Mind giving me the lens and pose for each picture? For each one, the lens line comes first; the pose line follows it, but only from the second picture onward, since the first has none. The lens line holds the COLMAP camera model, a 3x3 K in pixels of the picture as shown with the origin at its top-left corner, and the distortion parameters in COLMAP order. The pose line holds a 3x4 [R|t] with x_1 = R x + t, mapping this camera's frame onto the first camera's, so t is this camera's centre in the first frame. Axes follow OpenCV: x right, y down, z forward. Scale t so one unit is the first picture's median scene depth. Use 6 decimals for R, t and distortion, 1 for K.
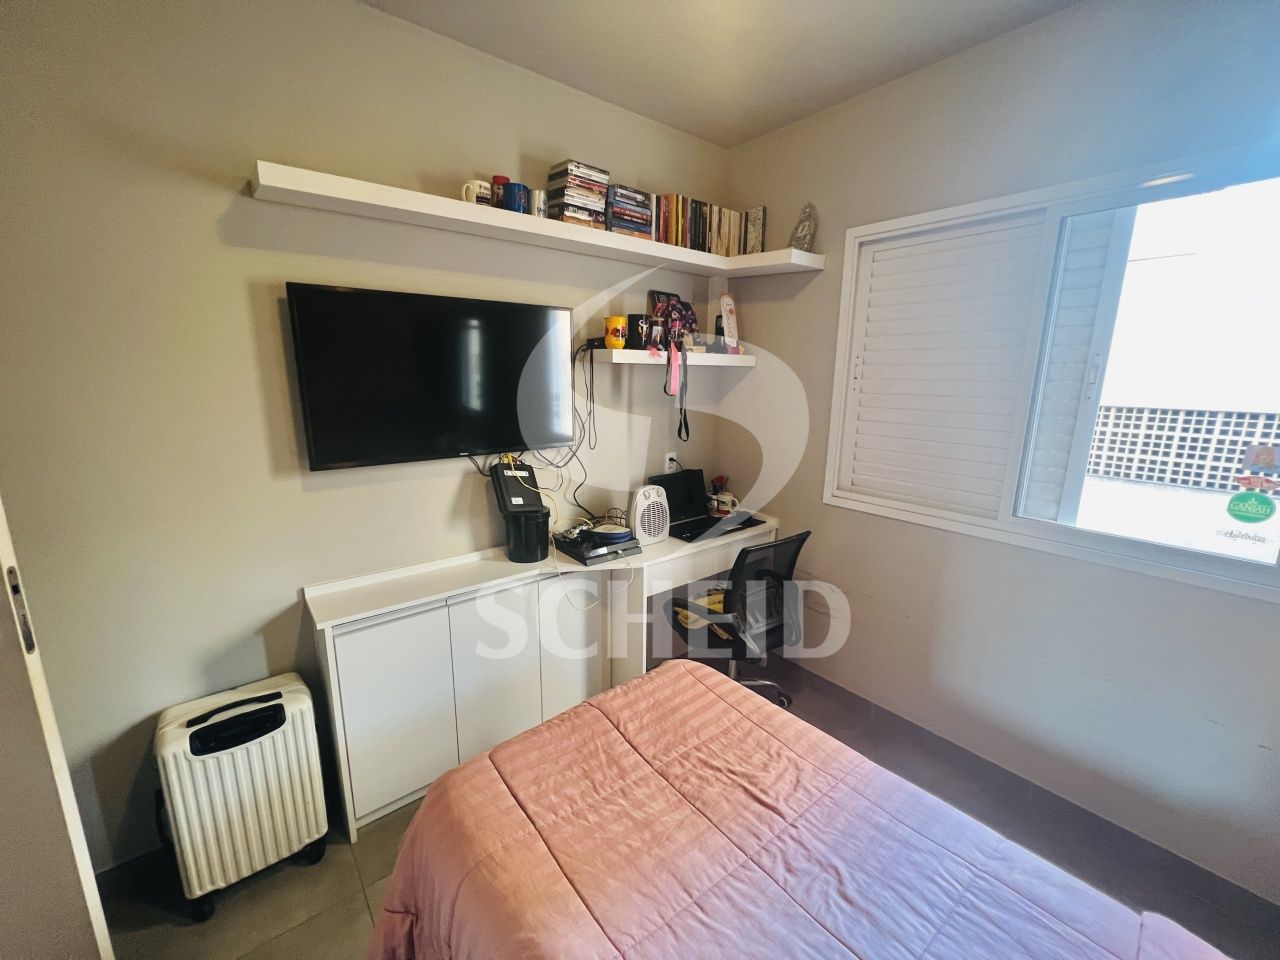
lens RADIAL K [[514.8, 0, 642.0], [0, 514.8, 479.3], [0, 0, 1]] dist [-0.001183, 0.000701]
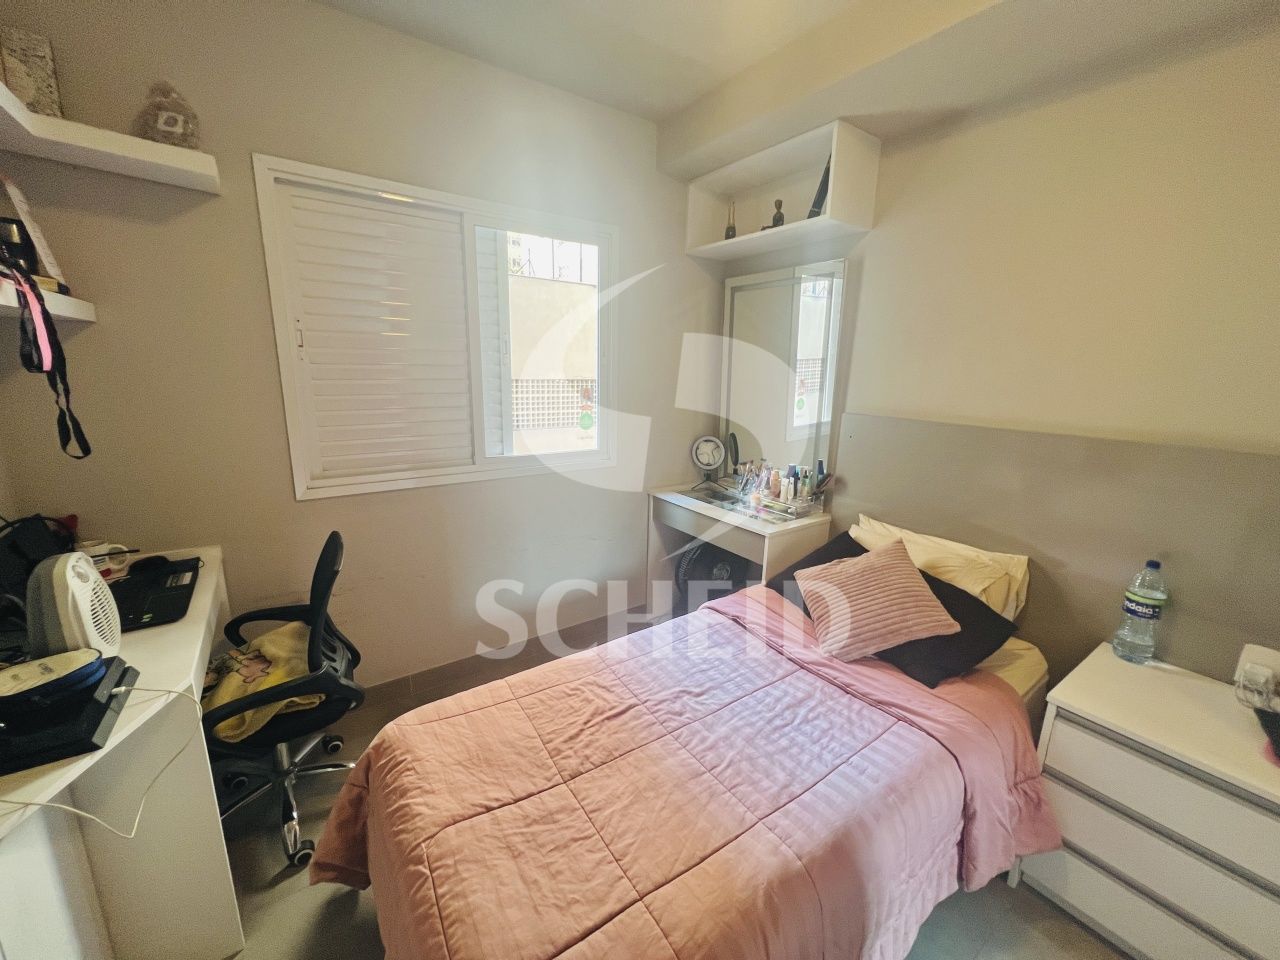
lens RADIAL K [[514.8, 0, 642.0], [0, 514.8, 479.3], [0, 0, 1]] dist [-0.001183, 0.000701]
pose [[0.077418, -0.230184, 0.970063, -0.726021], [0.180202, 0.960189, 0.213460, -0.116179], [-0.980578, 0.158282, 0.115815, 0.685186]]
